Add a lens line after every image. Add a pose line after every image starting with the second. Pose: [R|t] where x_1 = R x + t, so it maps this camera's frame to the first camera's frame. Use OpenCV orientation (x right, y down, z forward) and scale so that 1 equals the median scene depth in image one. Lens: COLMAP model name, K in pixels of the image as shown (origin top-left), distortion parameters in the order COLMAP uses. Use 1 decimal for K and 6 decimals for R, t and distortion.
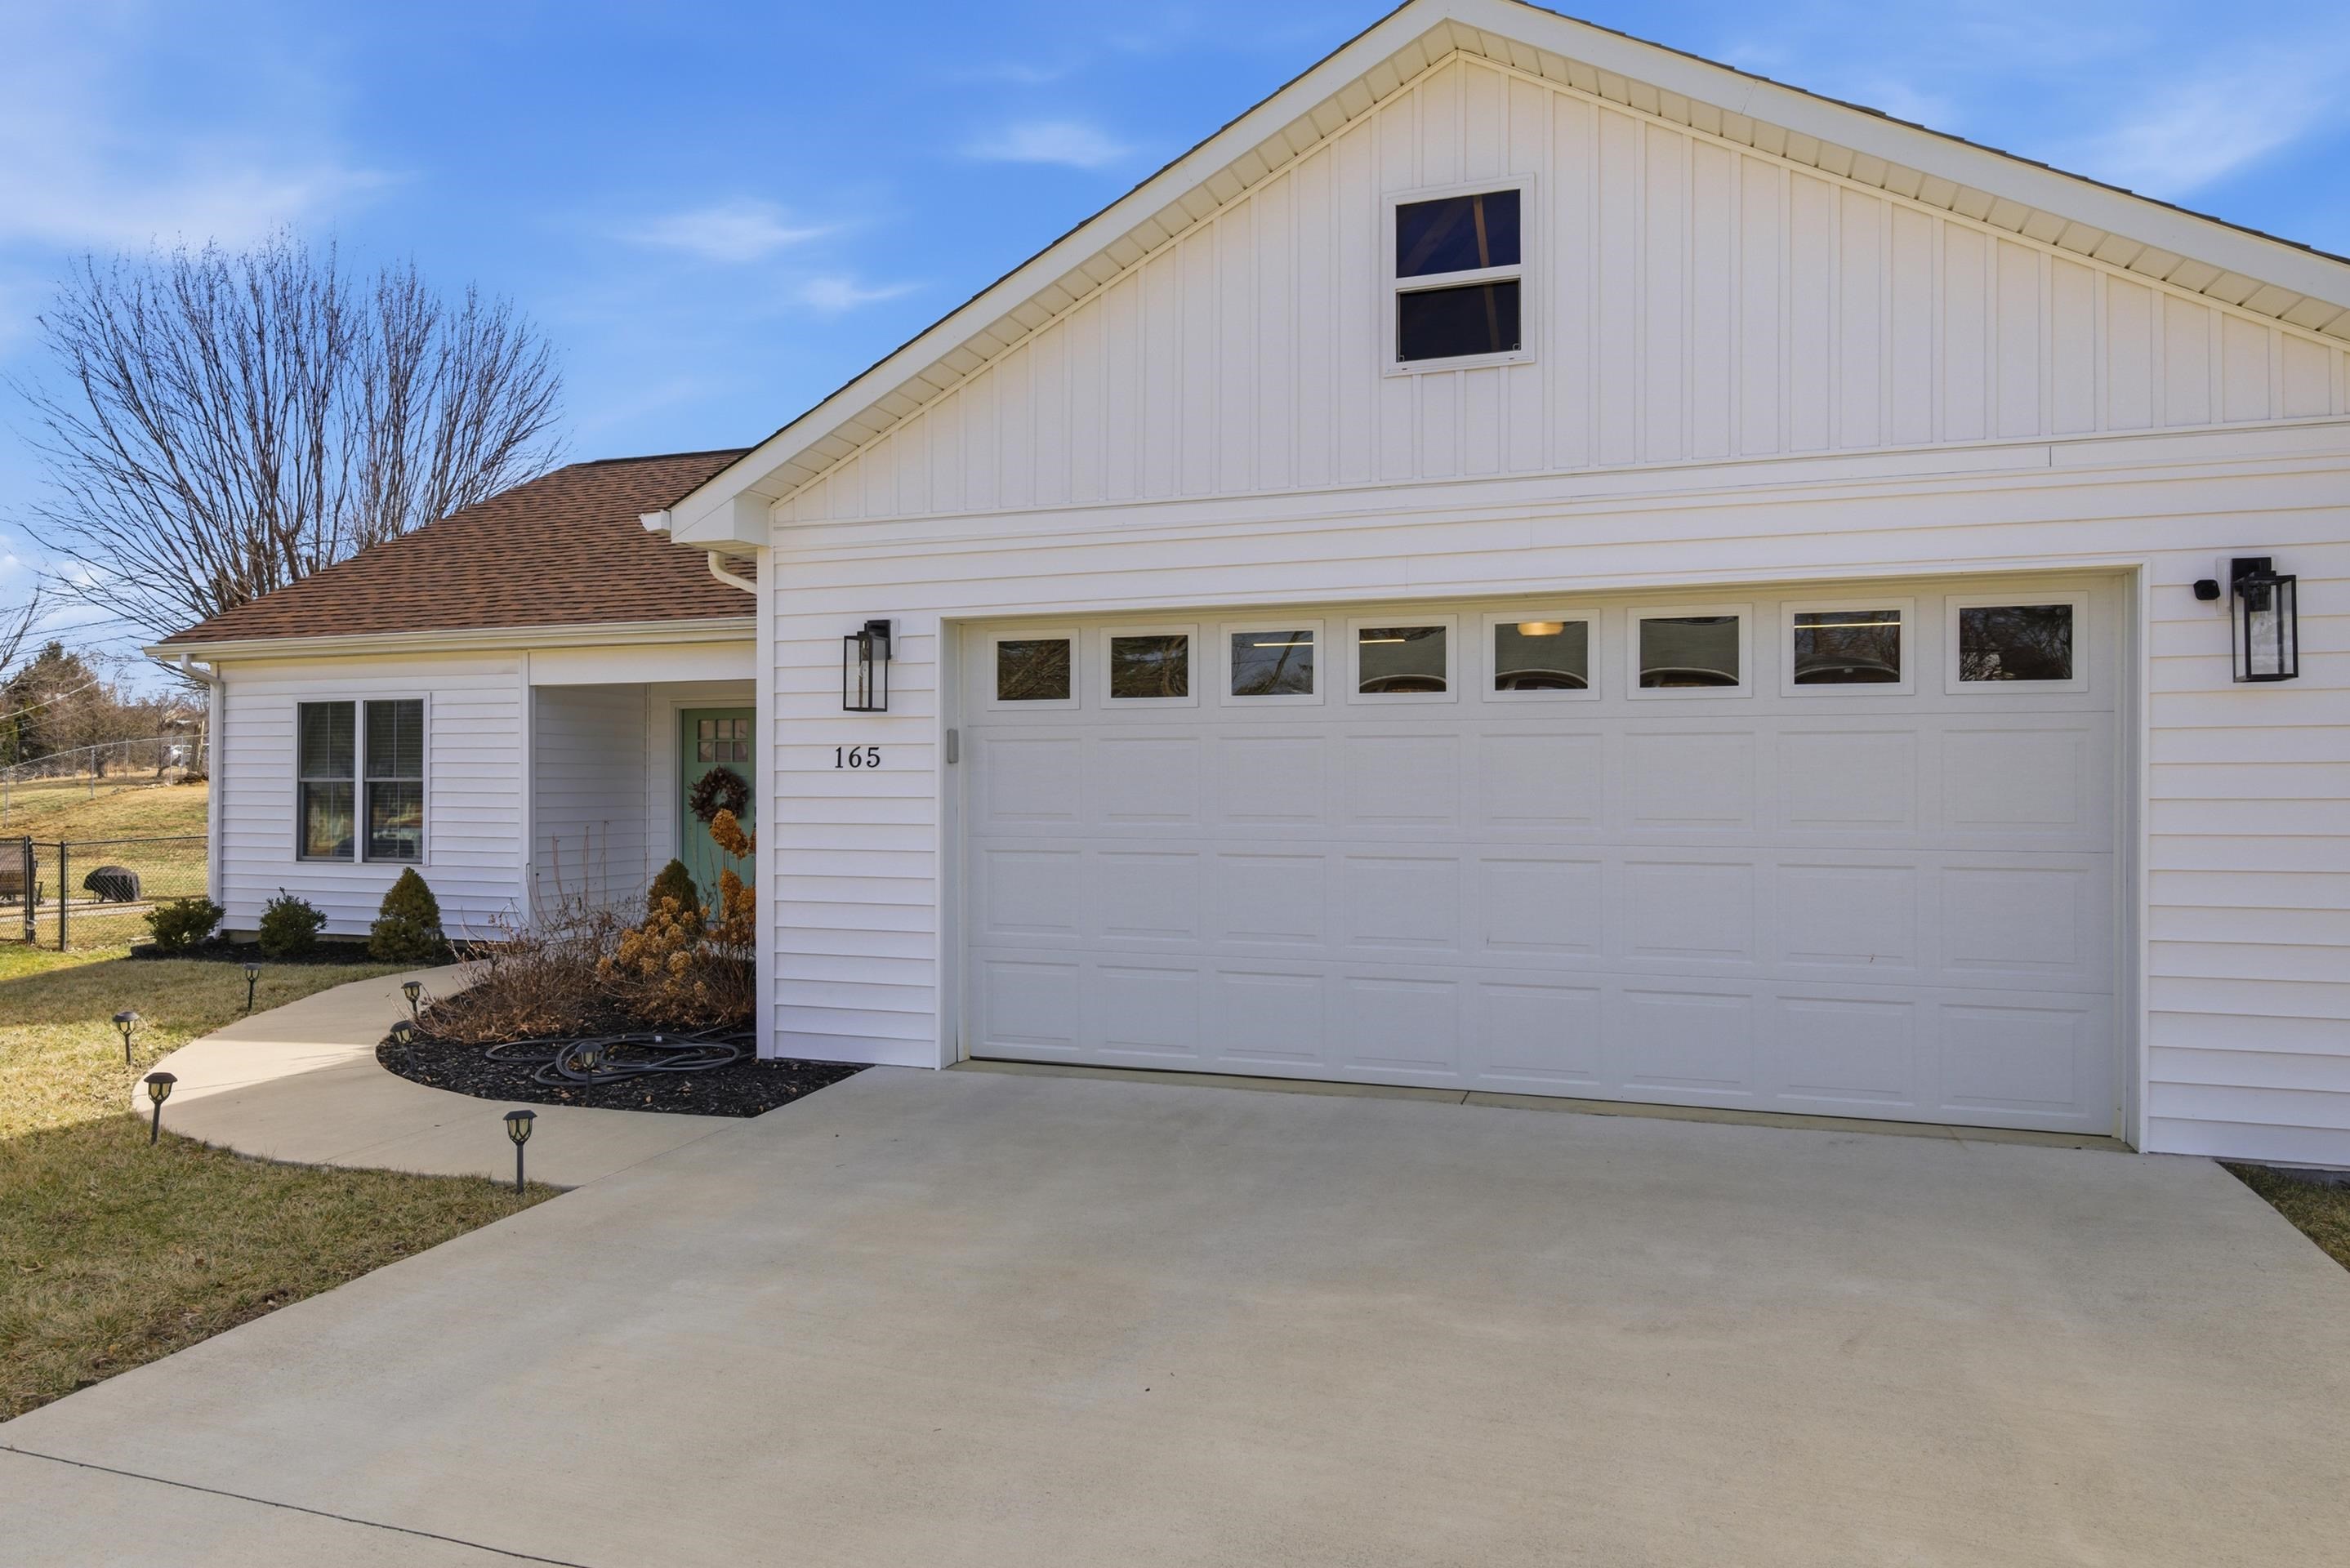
lens RADIAL K [[1495.8, 0, 1164.9], [0, 1495.8, 786.6], [0, 0, 1]] dist [-0.002883, -0.000977]
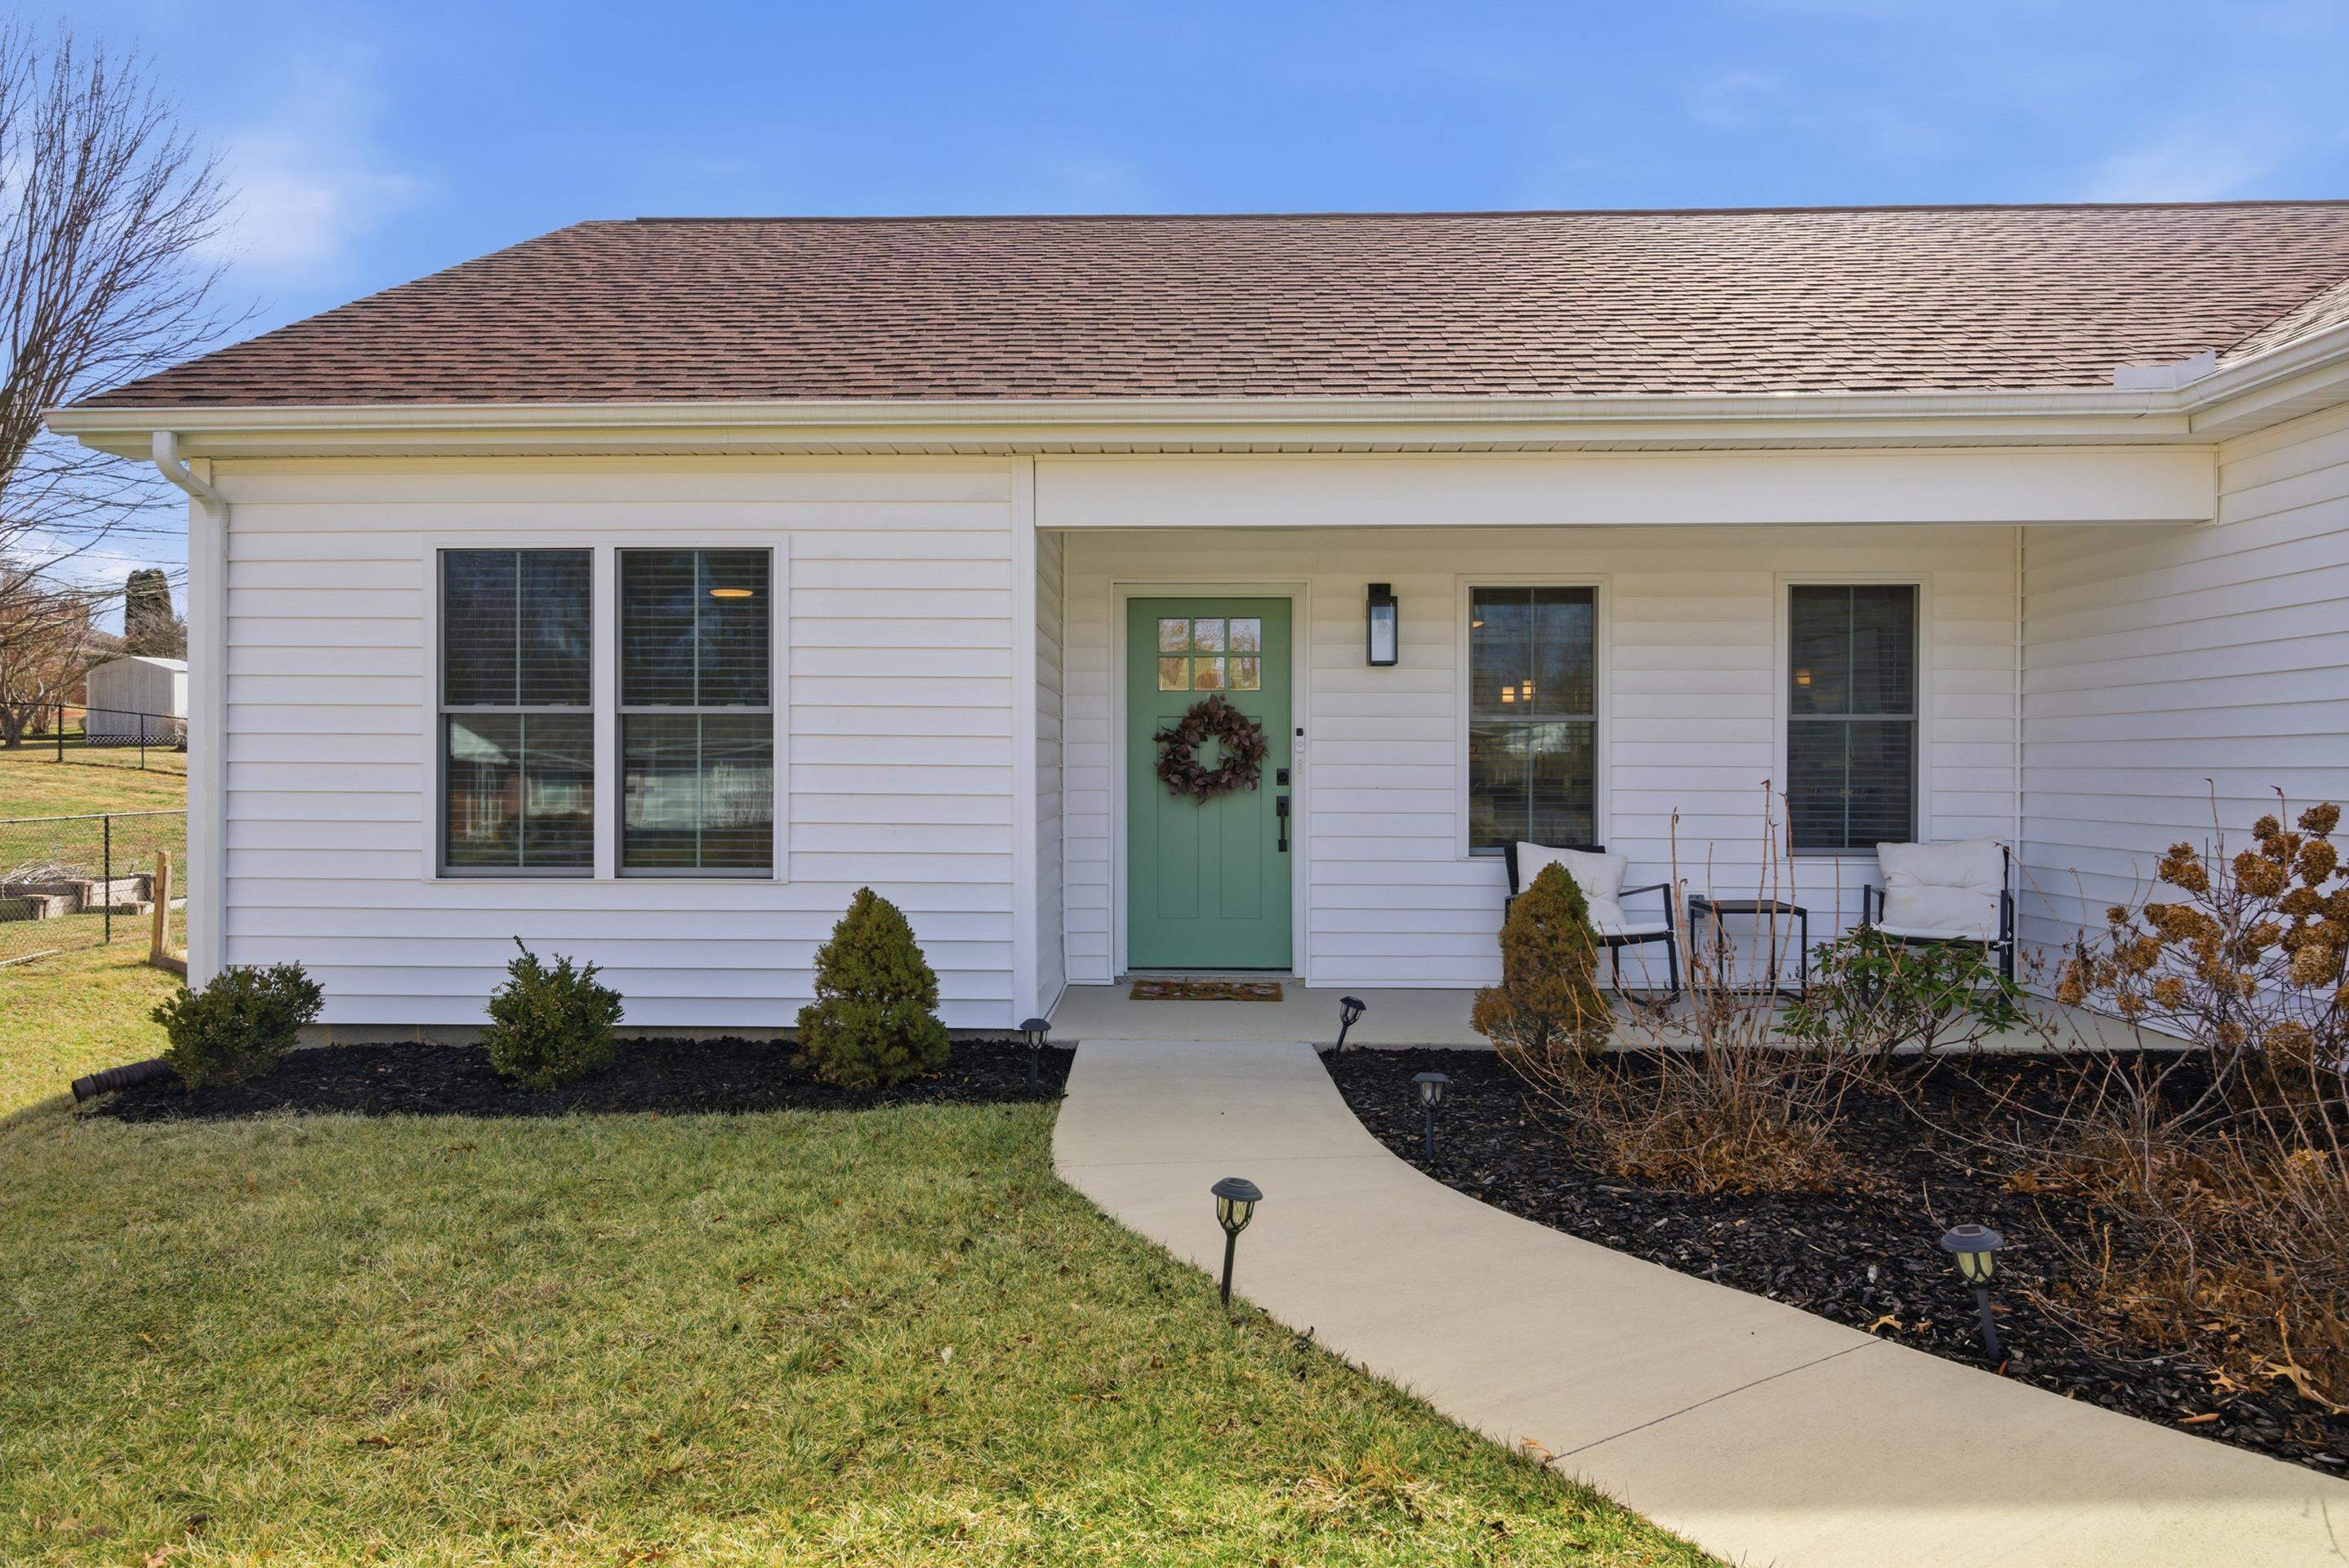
lens RADIAL K [[1472.4, 0, 1174.5], [0, 1472.4, 784.0], [0, 0, 1]] dist [0.017677, 0.000106]
pose [[0.953075, -0.000266, 0.302734, -0.529151], [-0.001955, 0.999973, 0.007032, 0.016582], [-0.302728, -0.007293, 0.953049, 0.503782]]
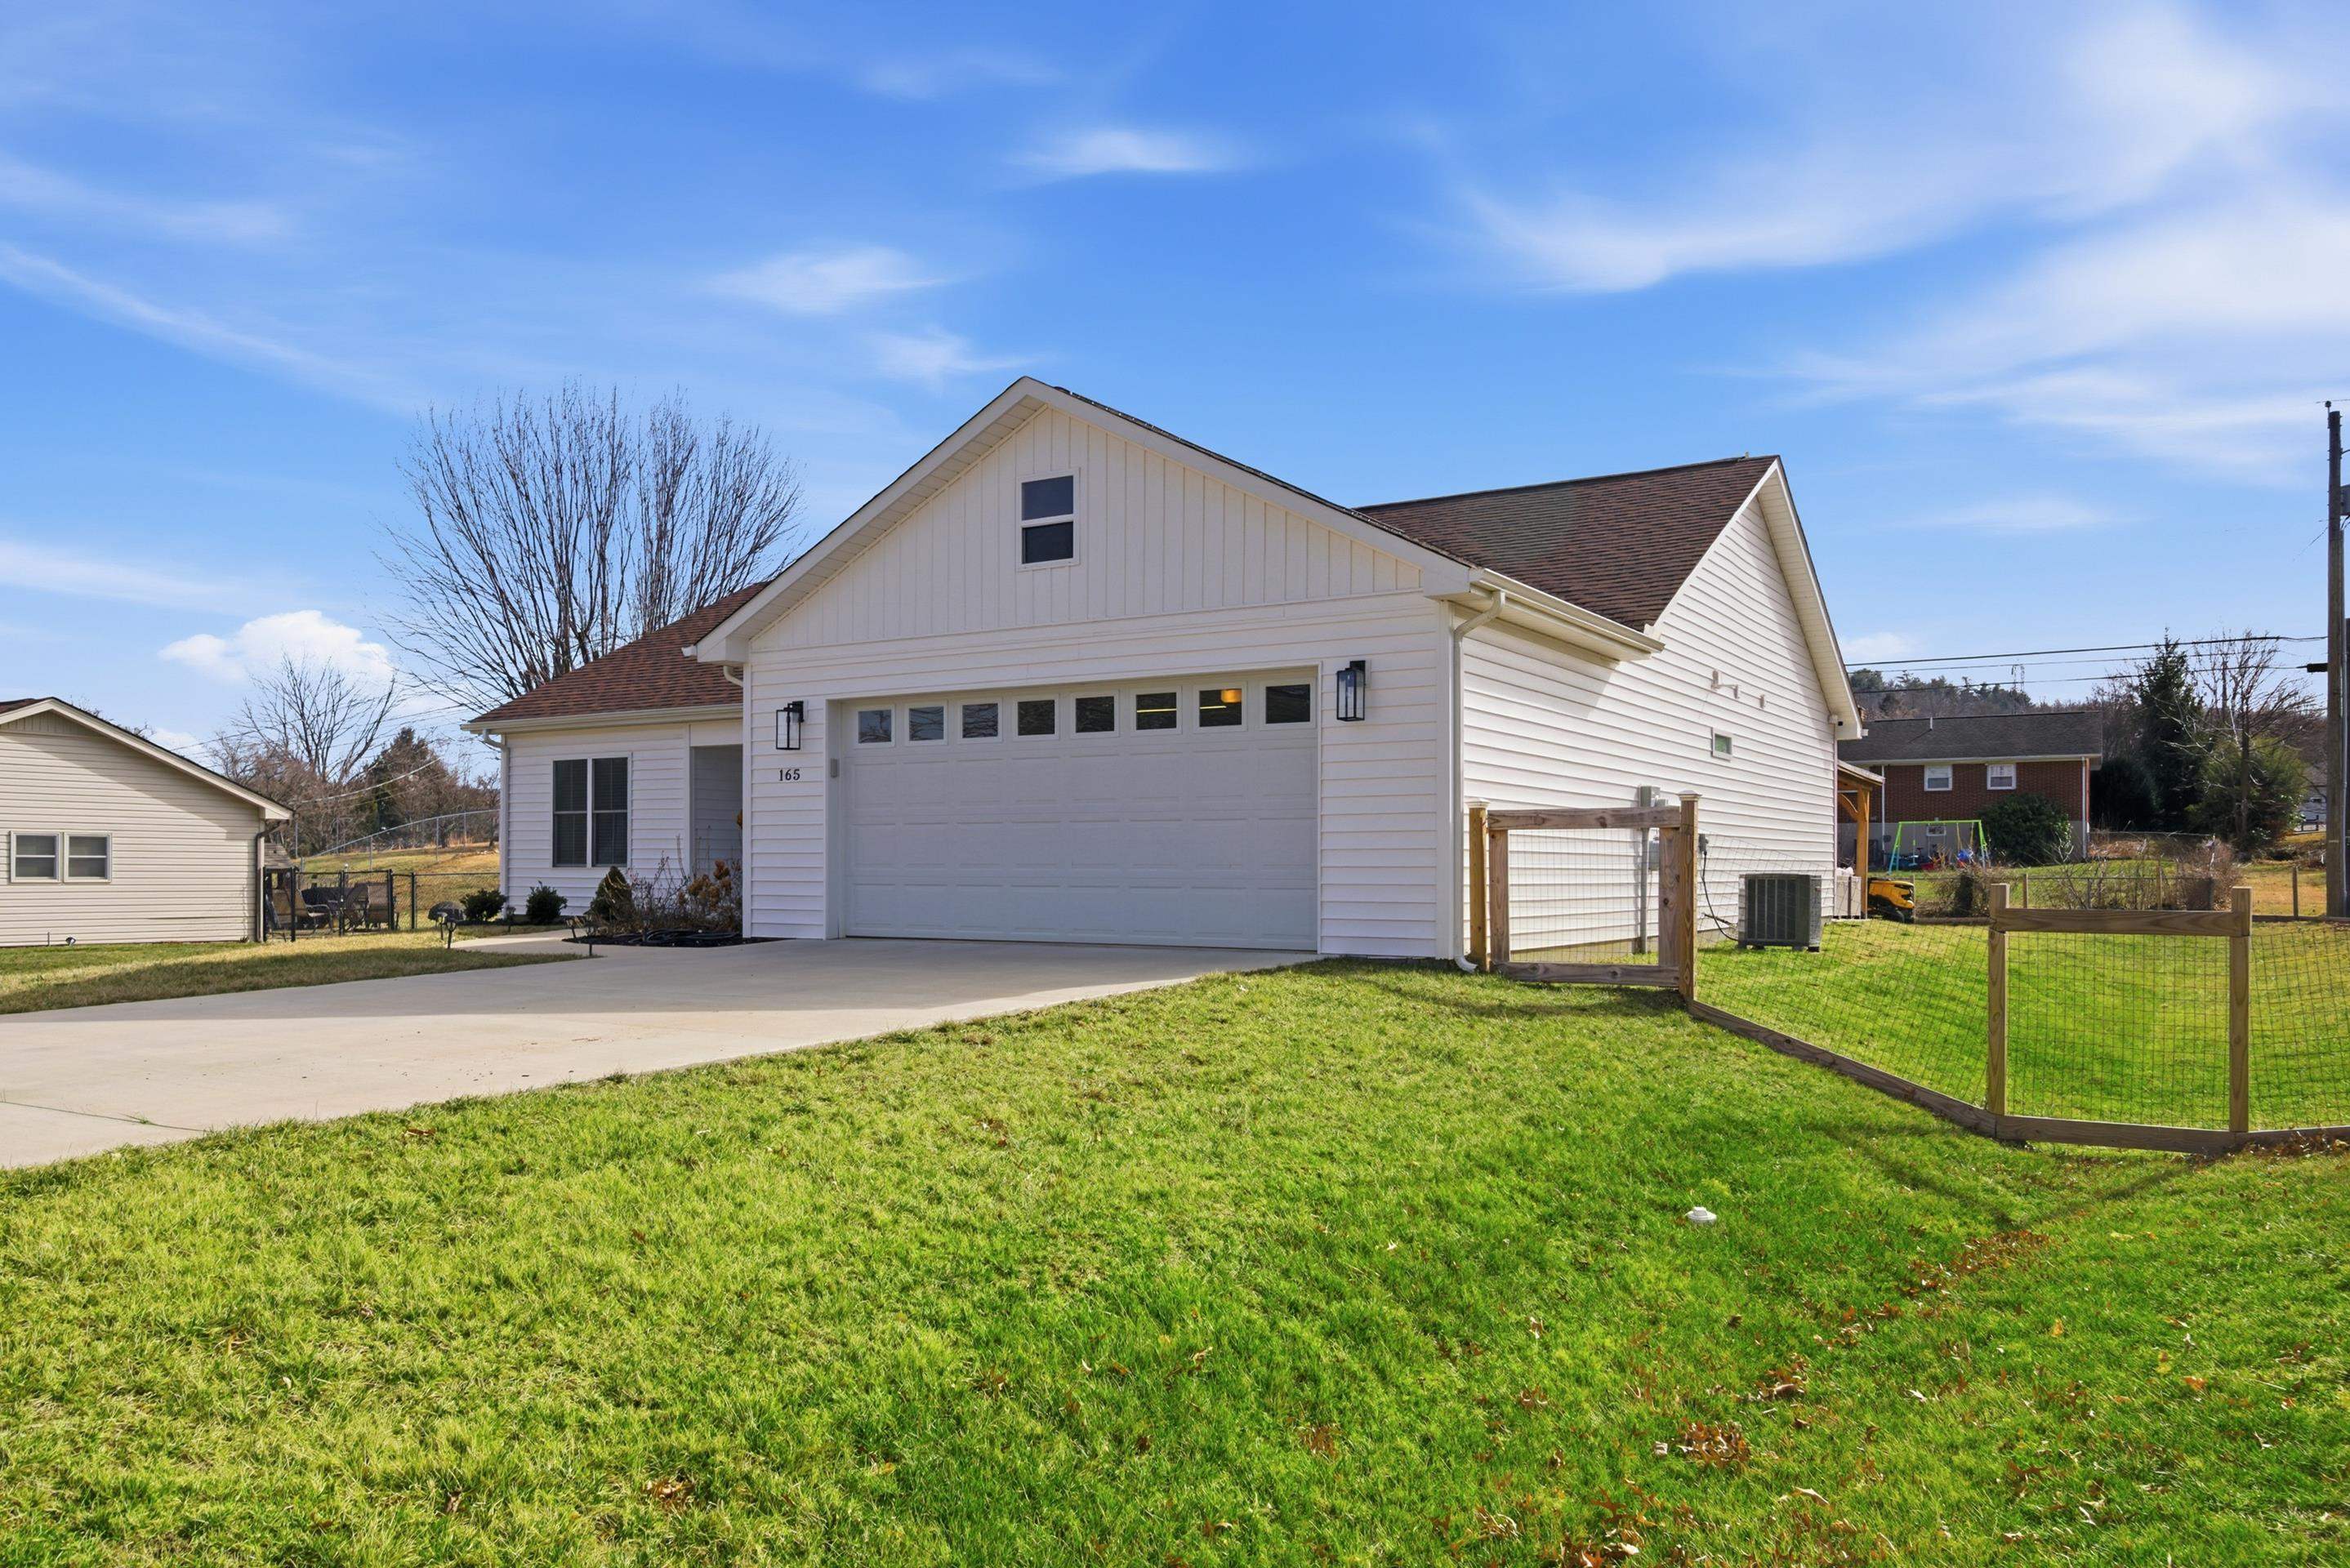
lens RADIAL K [[1650.9, 0, 1178.7], [0, 1650.9, 888.8], [0, 0, 1]] dist [0.005306, 0.000223]
pose [[0.979514, 0.005156, -0.201310, 0.381903], [-0.003329, 0.999950, 0.009412, 0.056574], [0.201349, -0.008549, 0.979482, -0.514457]]
